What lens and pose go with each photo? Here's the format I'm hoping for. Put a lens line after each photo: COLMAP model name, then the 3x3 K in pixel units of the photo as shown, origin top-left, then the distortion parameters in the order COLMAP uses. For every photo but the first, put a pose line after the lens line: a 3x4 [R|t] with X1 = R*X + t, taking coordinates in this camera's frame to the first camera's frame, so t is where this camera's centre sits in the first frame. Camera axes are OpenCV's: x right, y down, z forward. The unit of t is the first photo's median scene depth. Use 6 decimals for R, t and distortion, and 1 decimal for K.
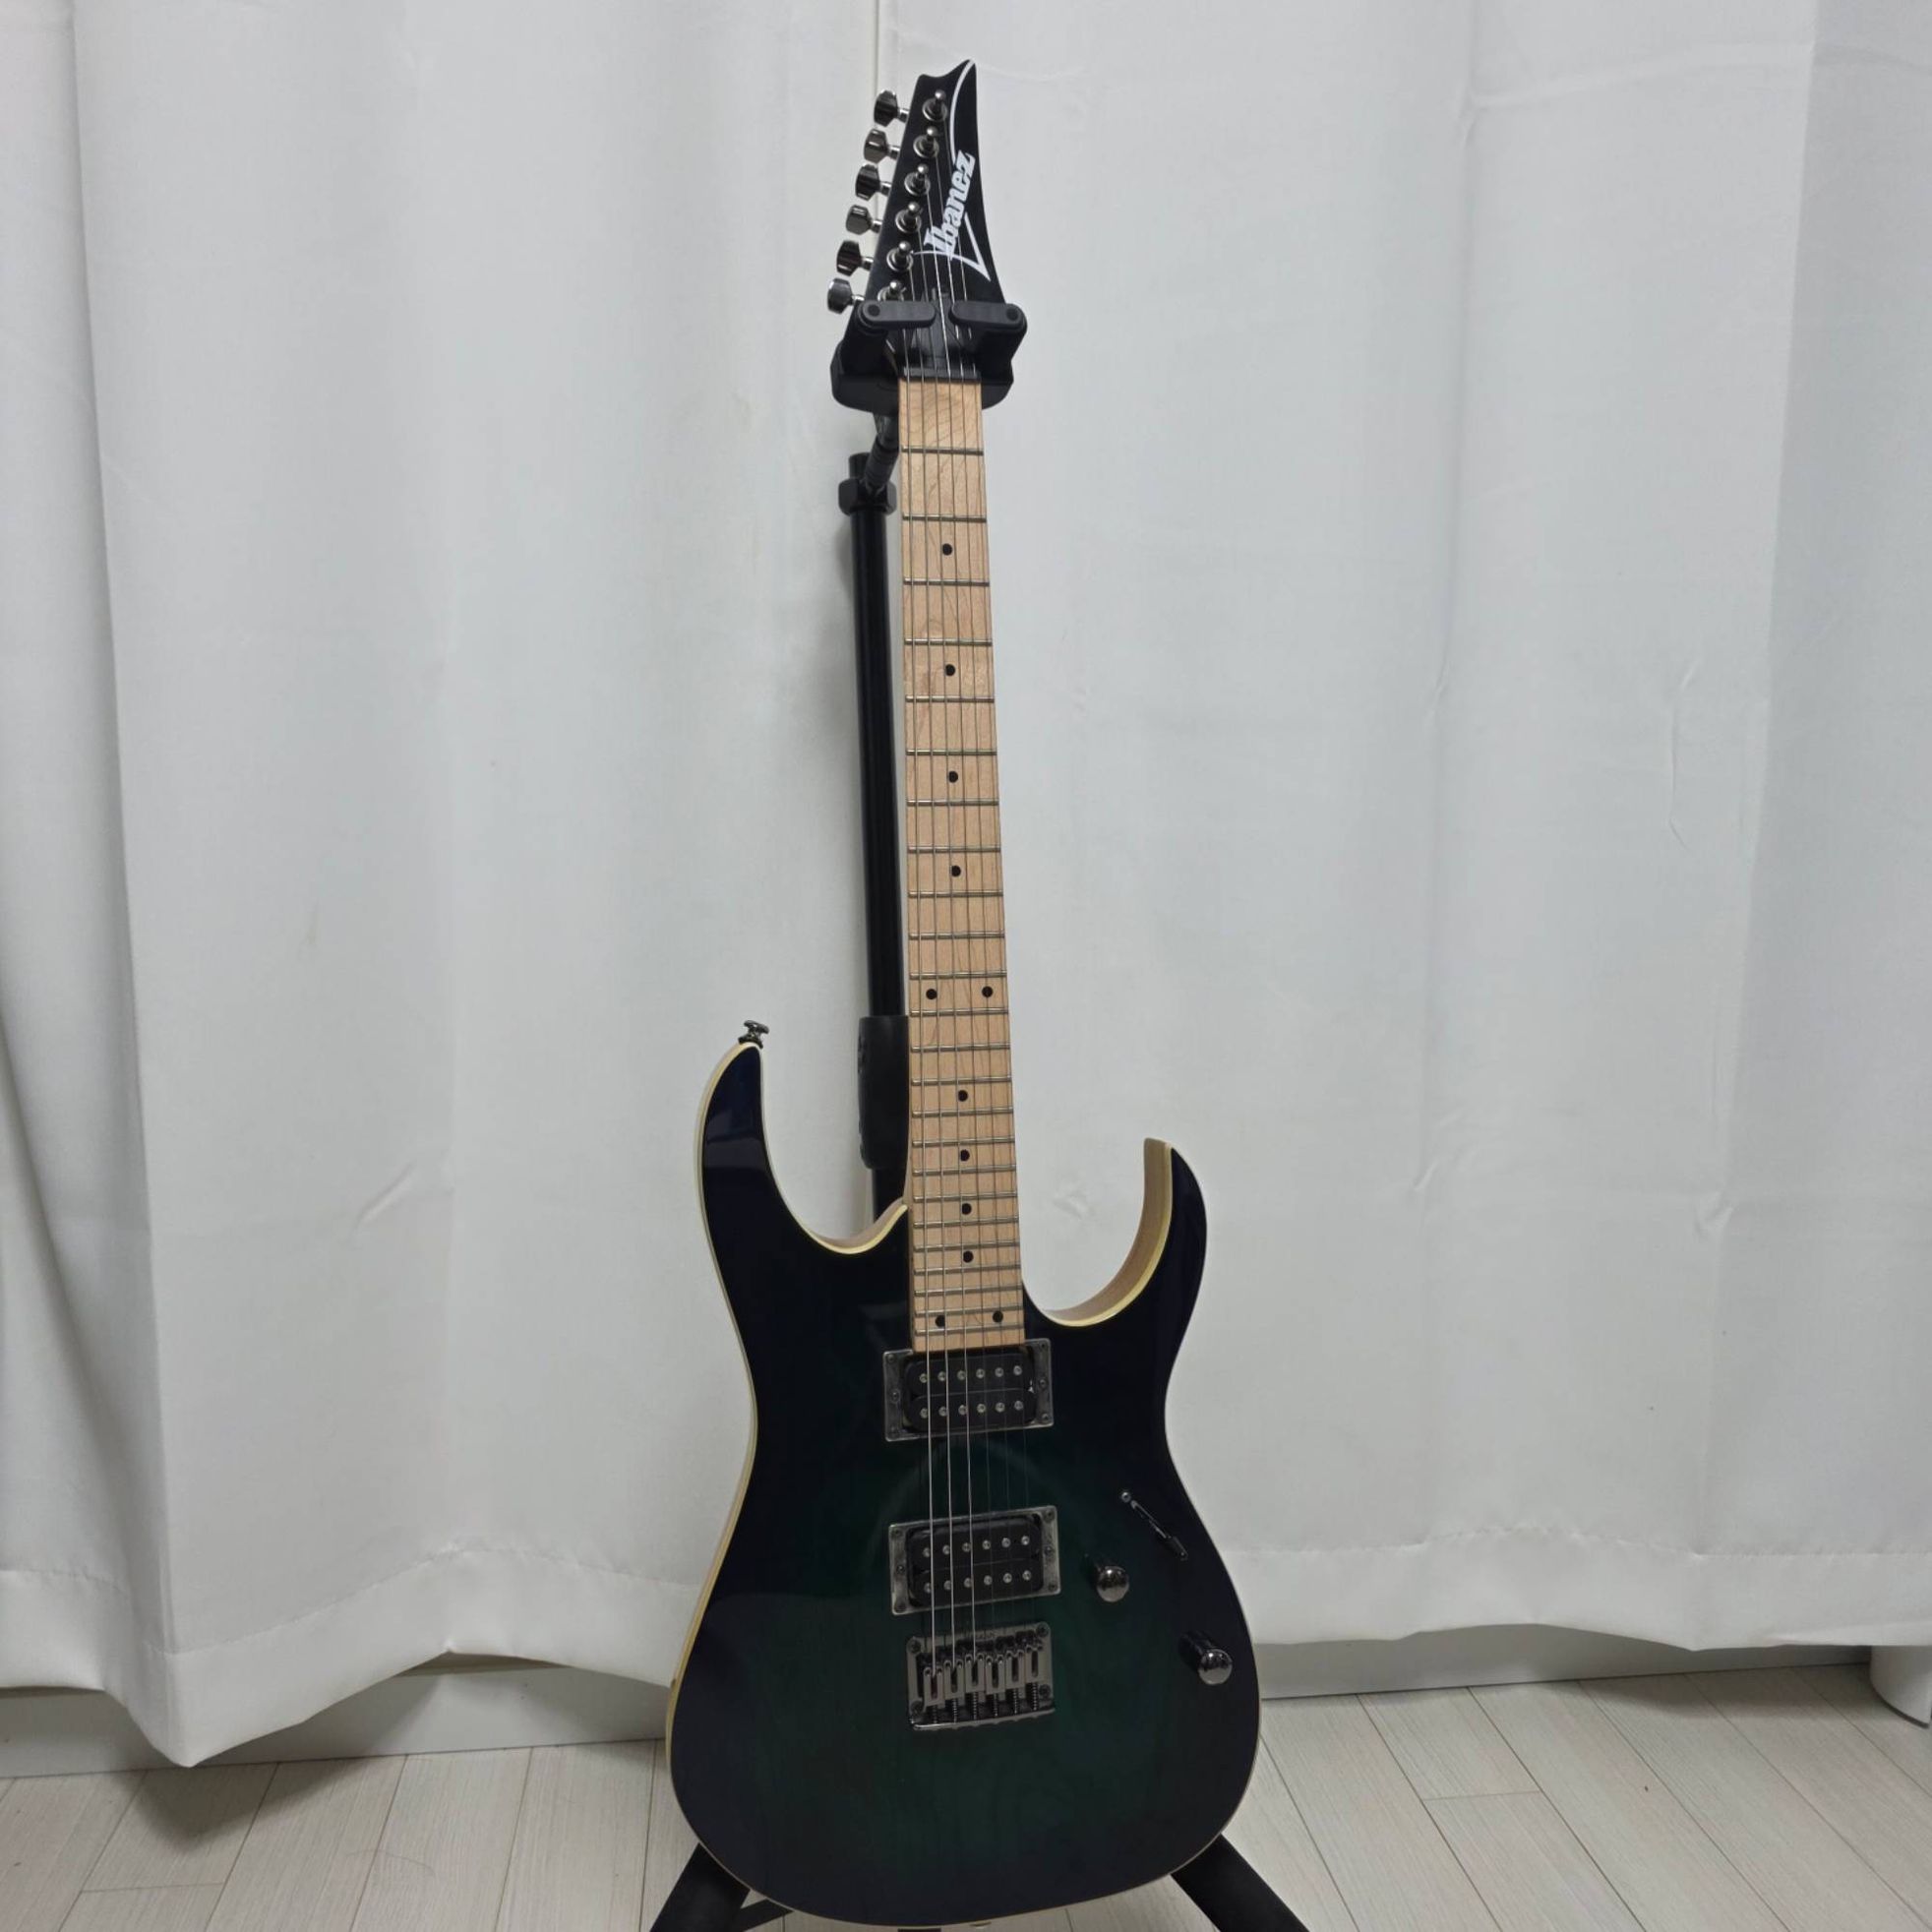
lens RADIAL K [[1855.2, 0, 963.4], [0, 1855.2, 920.2], [0, 0, 1]] dist [0.118640, -0.125195]
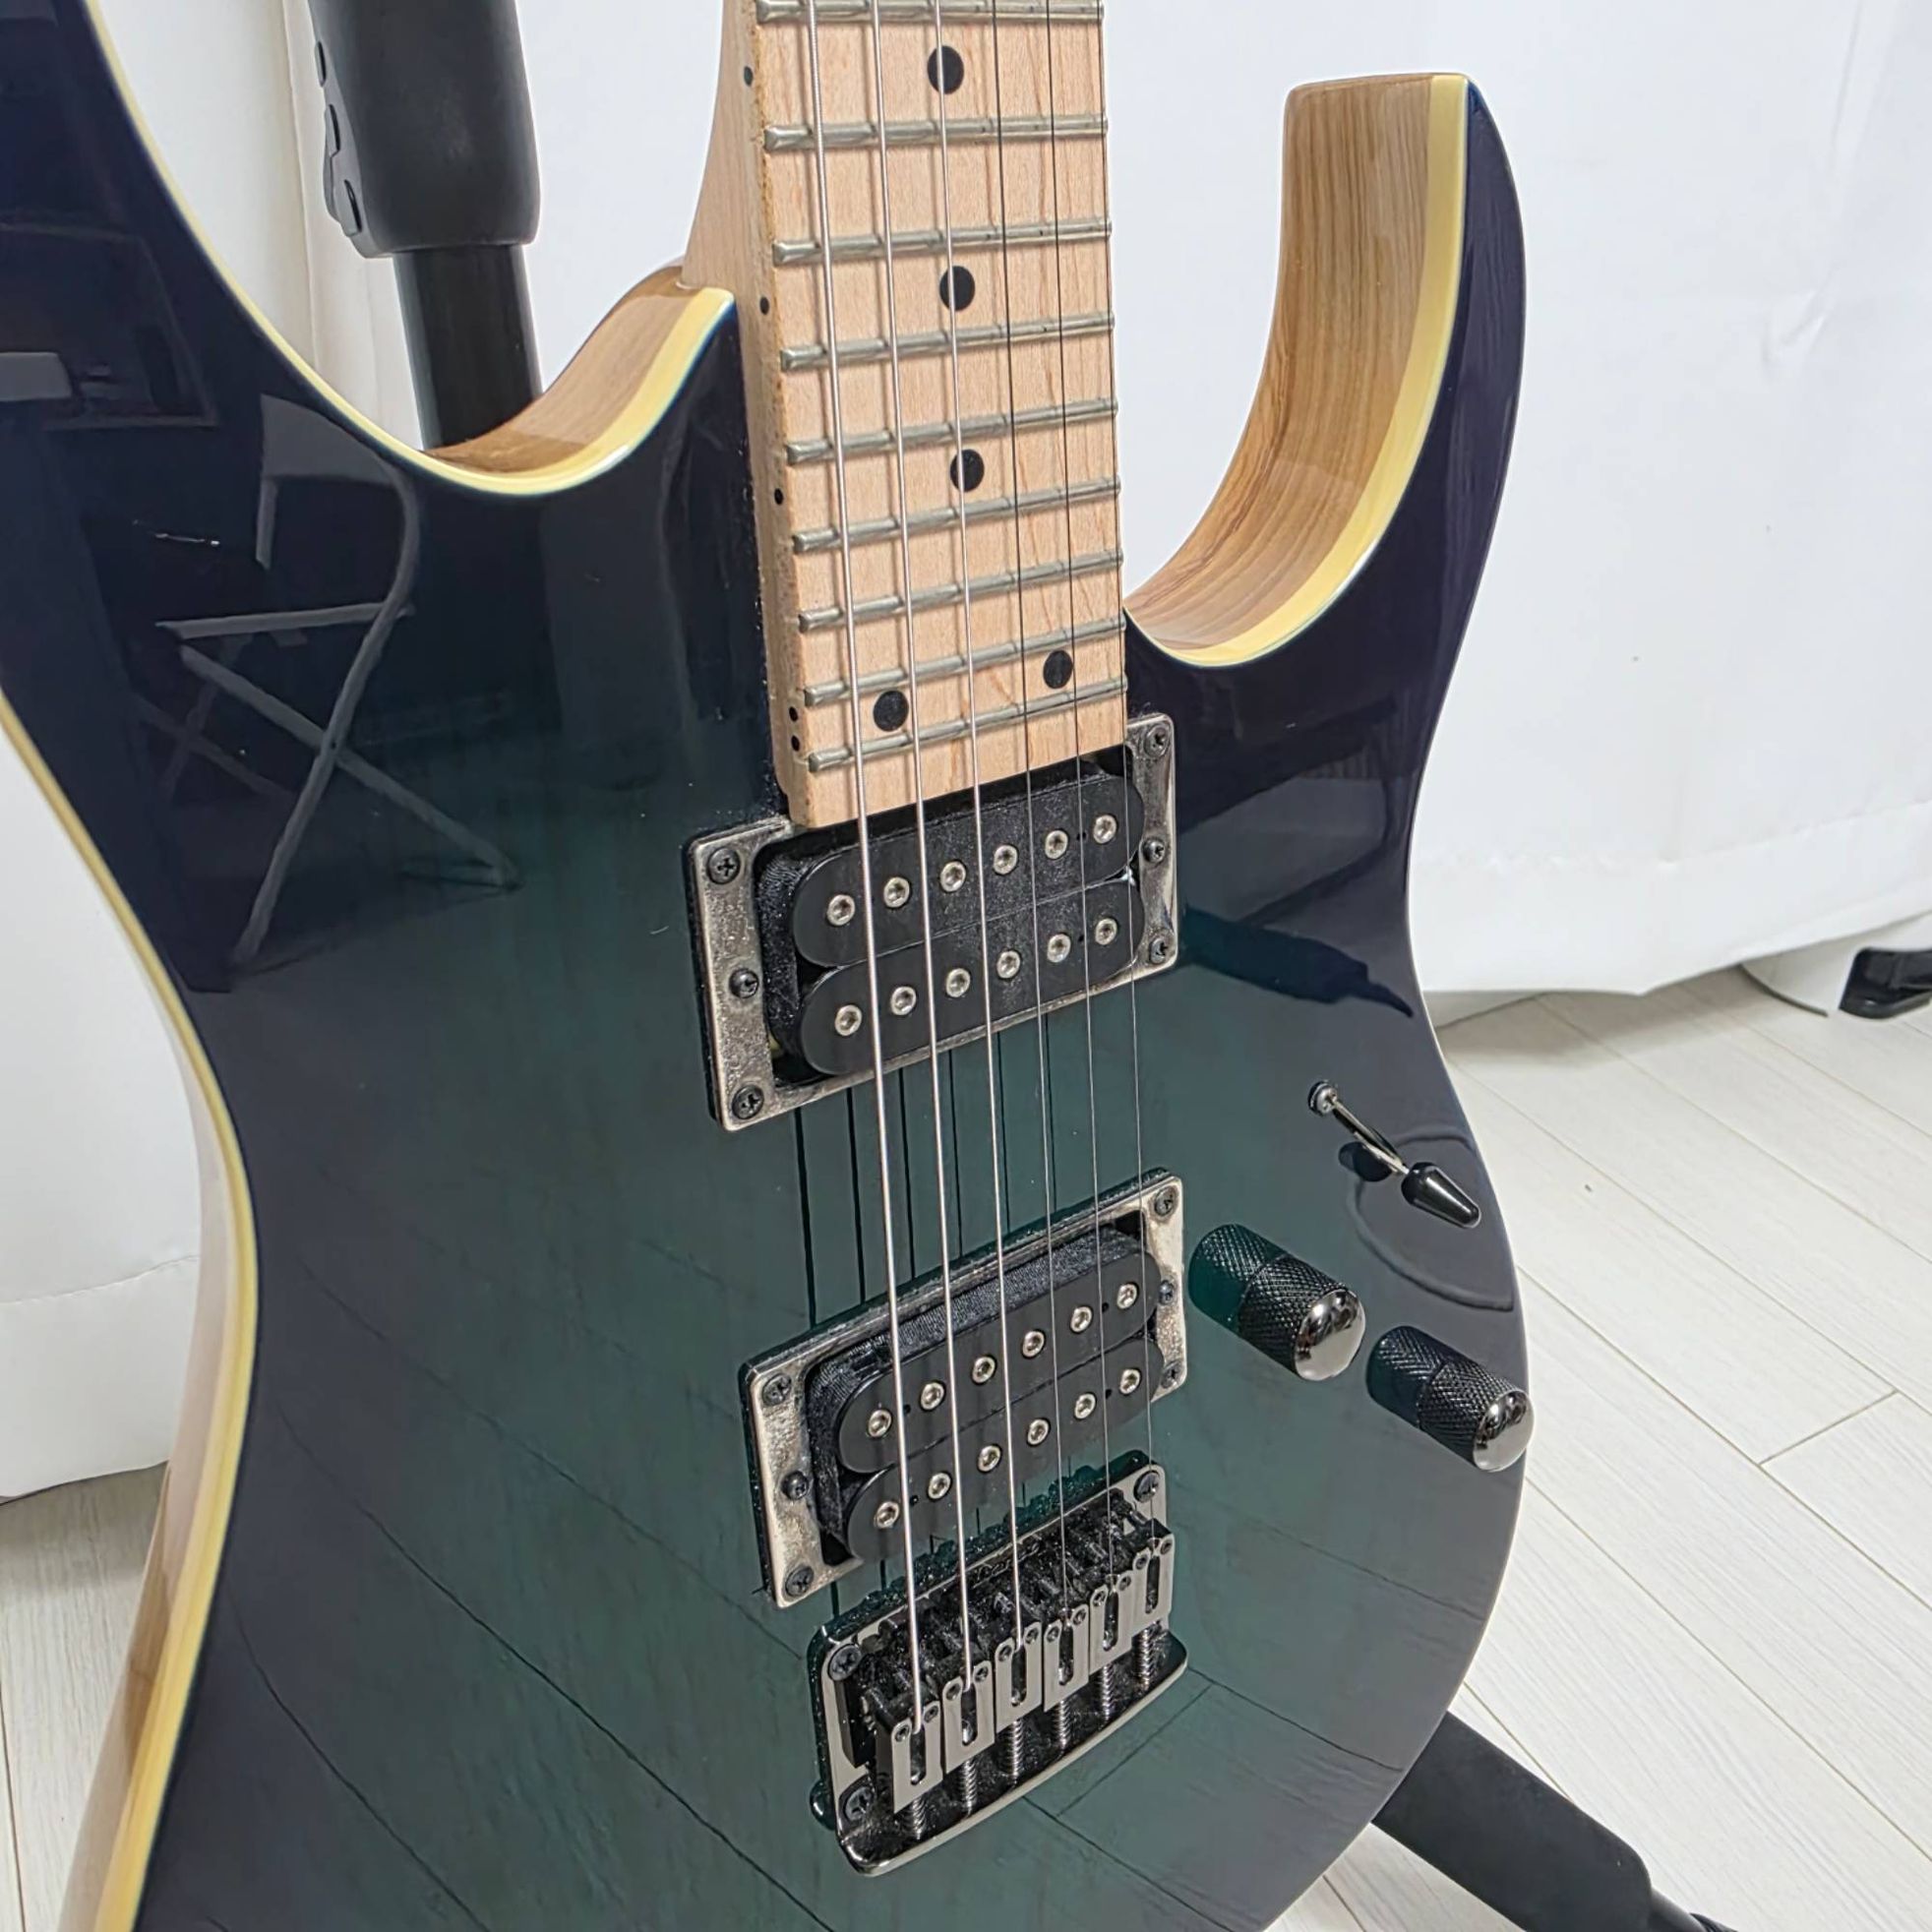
lens RADIAL K [[1913.5, 0, 967.5], [0, 1913.5, 777.6], [0, 0, 1]] dist [-0.005050, 0.017184]
pose [[0.929489, -0.136338, 0.342728, -0.098960], [0.026378, 0.951370, 0.306920, 0.137812], [-0.367906, -0.276238, 0.887884, 0.738725]]
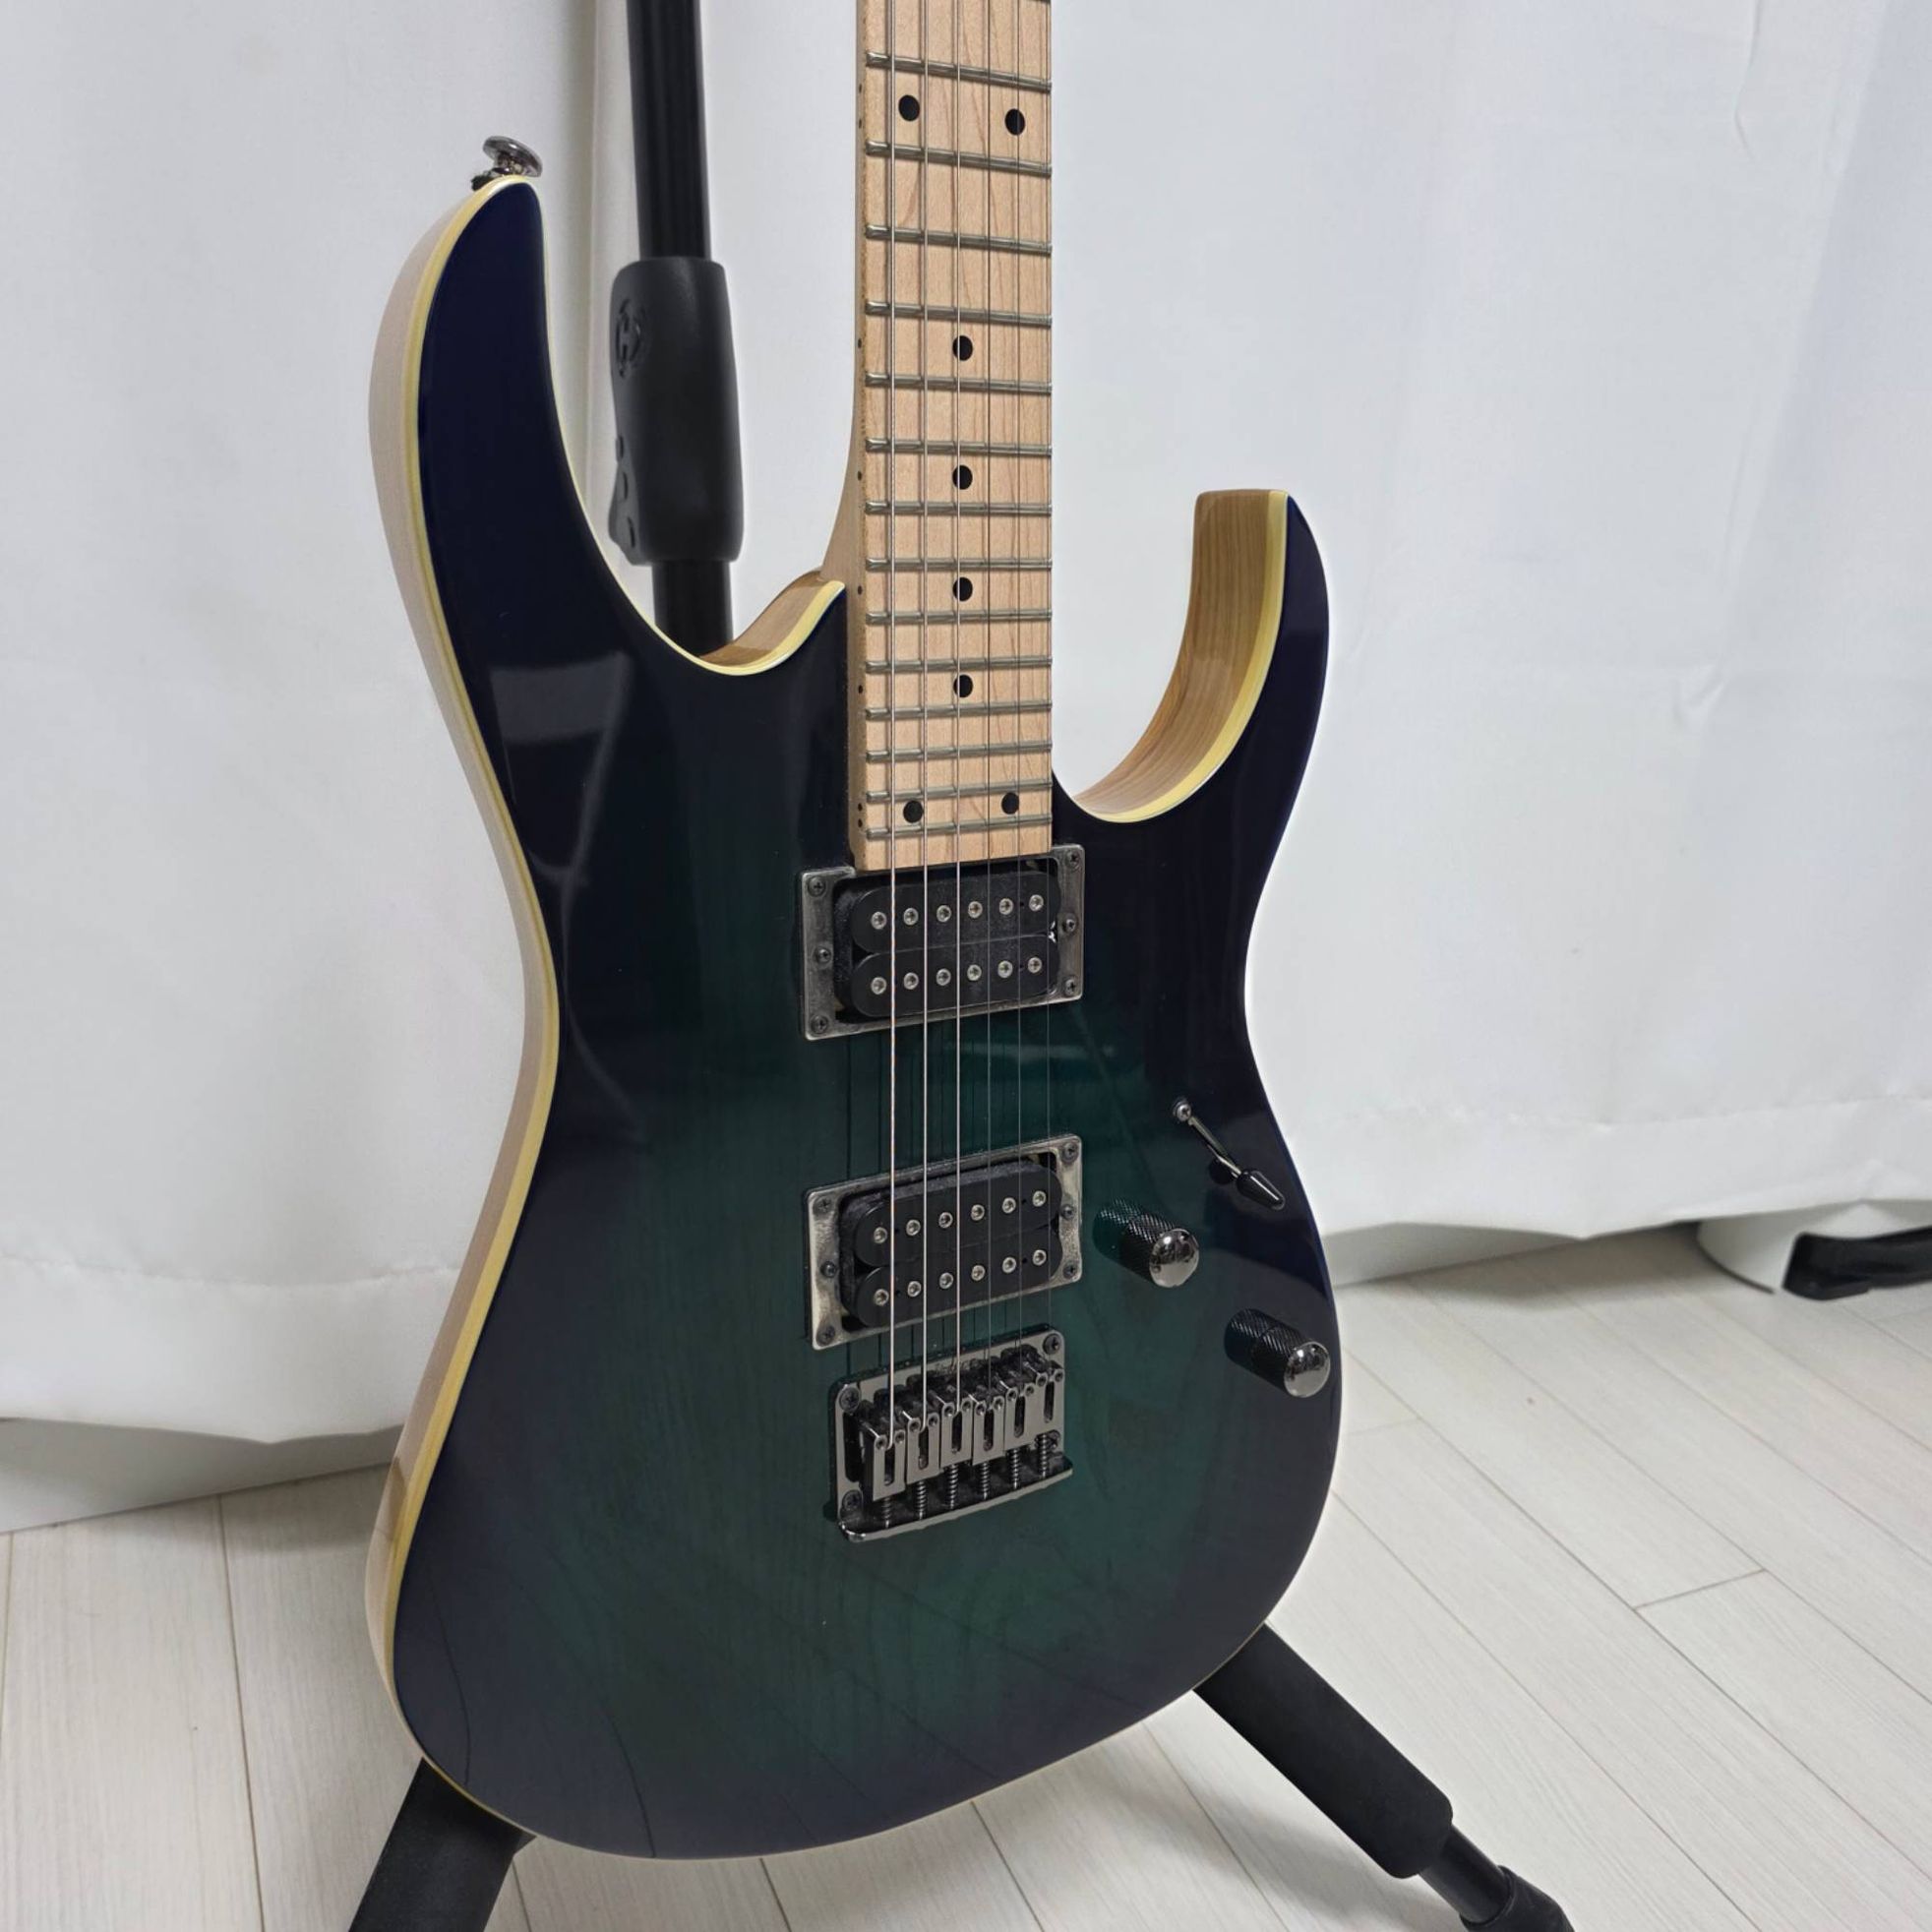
lens RADIAL K [[1855.2, 0, 963.4], [0, 1855.2, 920.2], [0, 0, 1]] dist [0.118640, -0.125195]
pose [[0.957297, -0.033755, 0.287129, -0.144438], [-0.025776, 0.979240, 0.201058, 0.141476], [-0.287955, -0.199873, 0.936554, 0.513267]]
